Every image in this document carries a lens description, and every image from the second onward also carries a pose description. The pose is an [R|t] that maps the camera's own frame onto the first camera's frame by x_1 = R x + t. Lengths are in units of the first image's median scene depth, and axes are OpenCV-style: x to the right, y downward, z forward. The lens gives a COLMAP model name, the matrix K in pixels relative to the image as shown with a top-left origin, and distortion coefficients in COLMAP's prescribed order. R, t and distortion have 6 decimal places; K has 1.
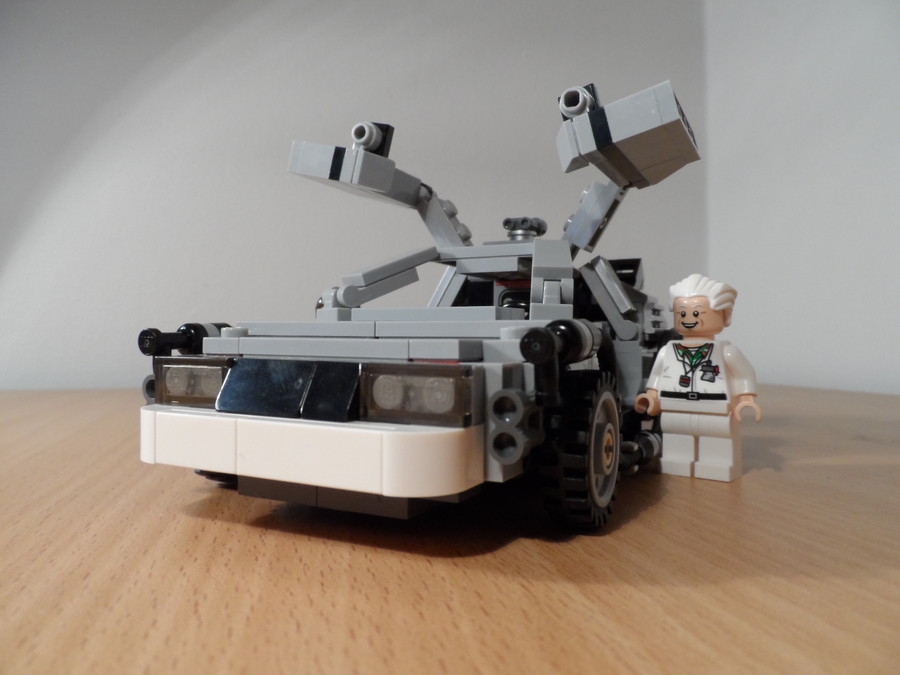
lens RADIAL K [[682.1, 0, 450.0], [0, 682.1, 337.5], [0, 0, 1]] dist [-0.012919, -0.006490]
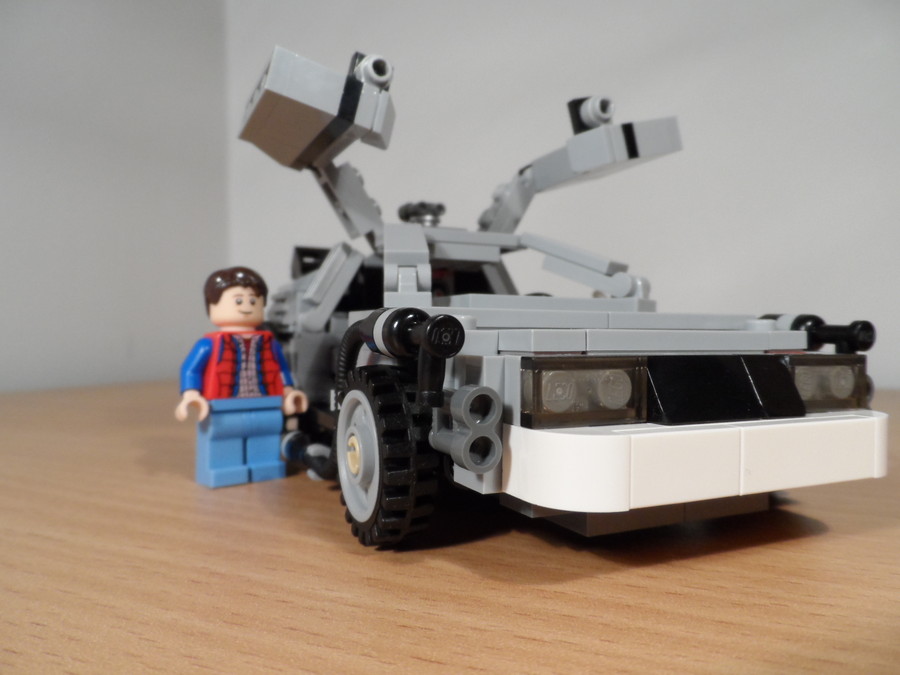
lens RADIAL K [[682.1, 0, 450.0], [0, 682.1, 337.5], [0, 0, 1]] dist [-0.012919, -0.006490]
pose [[0.625602, -0.013181, 0.780031, -1.017642], [0.000048, 0.999858, 0.016857, -0.003781], [-0.780143, -0.010508, 0.625513, 0.660447]]
